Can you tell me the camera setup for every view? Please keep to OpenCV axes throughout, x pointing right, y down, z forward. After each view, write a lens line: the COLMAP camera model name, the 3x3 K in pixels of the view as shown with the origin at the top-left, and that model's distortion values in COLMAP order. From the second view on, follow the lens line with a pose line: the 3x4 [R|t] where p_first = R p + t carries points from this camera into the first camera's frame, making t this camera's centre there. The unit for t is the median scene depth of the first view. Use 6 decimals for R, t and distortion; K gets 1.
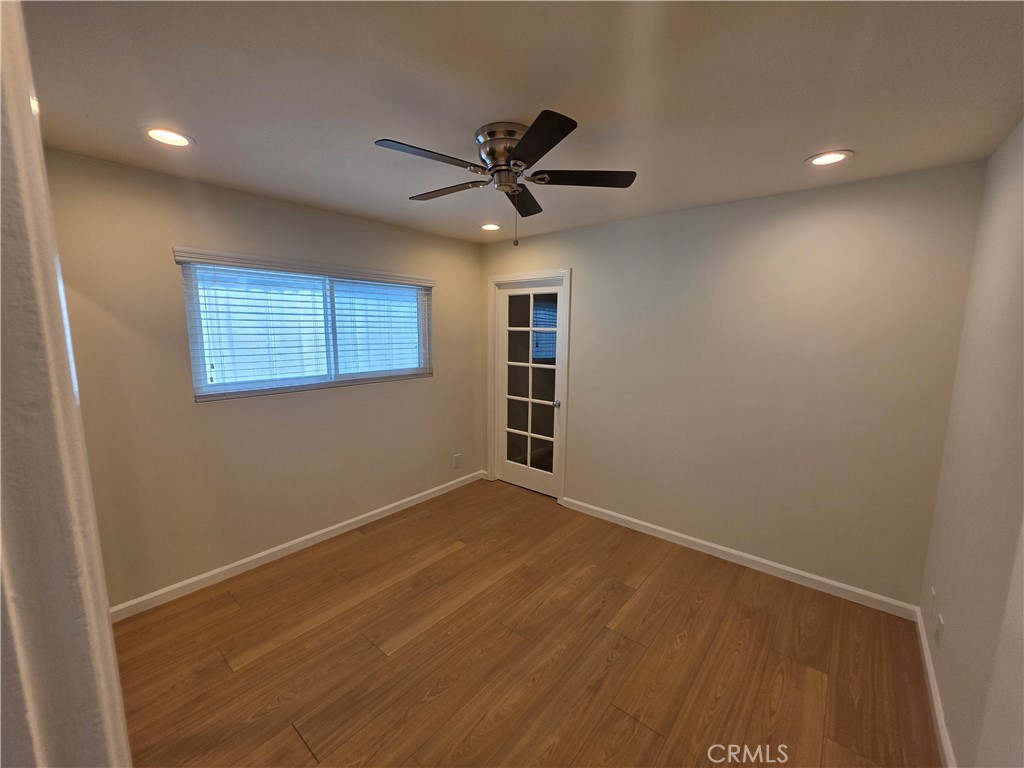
lens RADIAL K [[410.2, 0, 511.6], [0, 410.2, 375.3], [0, 0, 1]] dist [-0.001365, -0.000106]
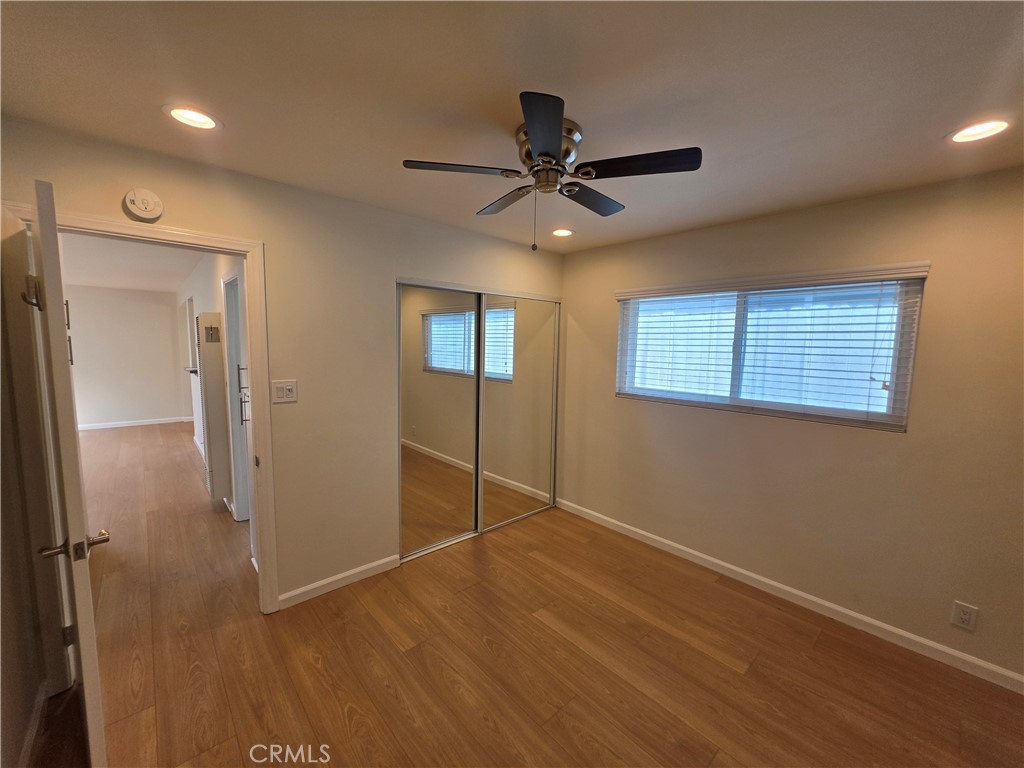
lens RADIAL K [[415.7, 0, 518.5], [0, 415.7, 382.5], [0, 0, 1]] dist [0.000131, -0.000005]
pose [[-0.131514, 0.088008, -0.987400, 0.649228], [-0.128802, 0.986091, 0.105047, -0.085799], [0.982911, 0.140994, -0.118349, 0.767621]]
